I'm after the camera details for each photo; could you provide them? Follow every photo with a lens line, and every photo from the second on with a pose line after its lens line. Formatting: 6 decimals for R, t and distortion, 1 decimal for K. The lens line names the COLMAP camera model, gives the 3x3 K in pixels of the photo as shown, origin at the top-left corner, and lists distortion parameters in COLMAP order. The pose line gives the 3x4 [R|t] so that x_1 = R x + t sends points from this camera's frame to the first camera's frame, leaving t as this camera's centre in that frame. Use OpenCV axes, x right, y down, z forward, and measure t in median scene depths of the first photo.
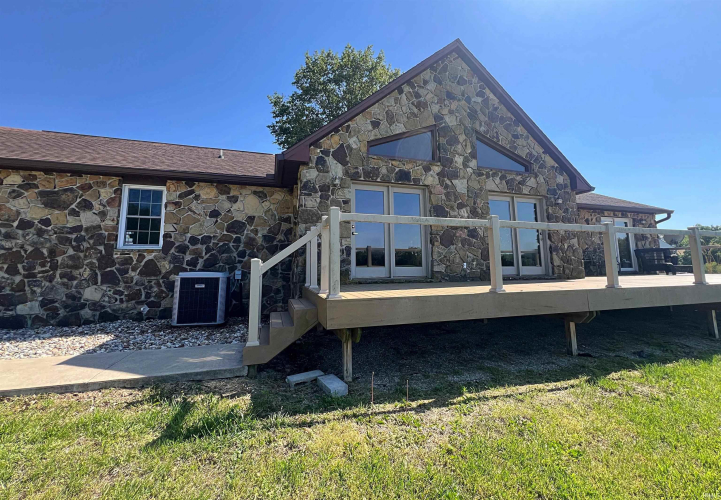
lens RADIAL K [[296.7, 0, 360.5], [0, 296.7, 250.0], [0, 0, 1]] dist [-0.000467, -0.000040]
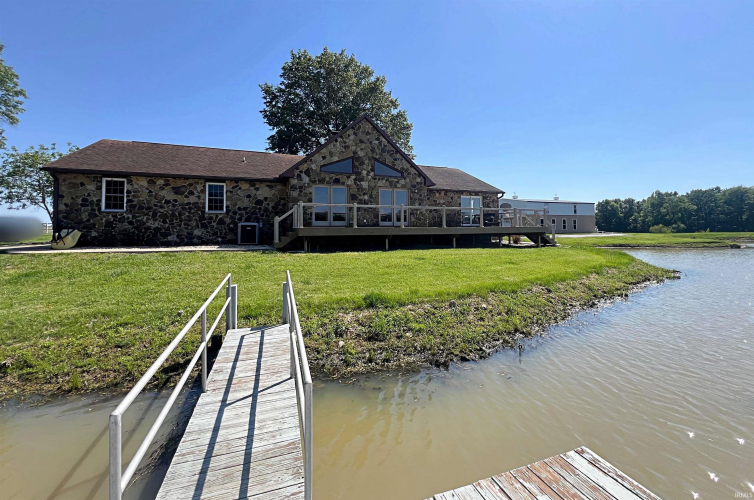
lens RADIAL K [[298.9, 0, 379.3], [0, 298.9, 231.4], [0, 0, 1]] dist [-0.000219, -0.000007]
pose [[0.995330, 0.000272, 0.096534, 0.241109], [-0.006553, 0.997880, 0.064747, -0.015891], [-0.096312, -0.065077, 0.993222, -1.276813]]
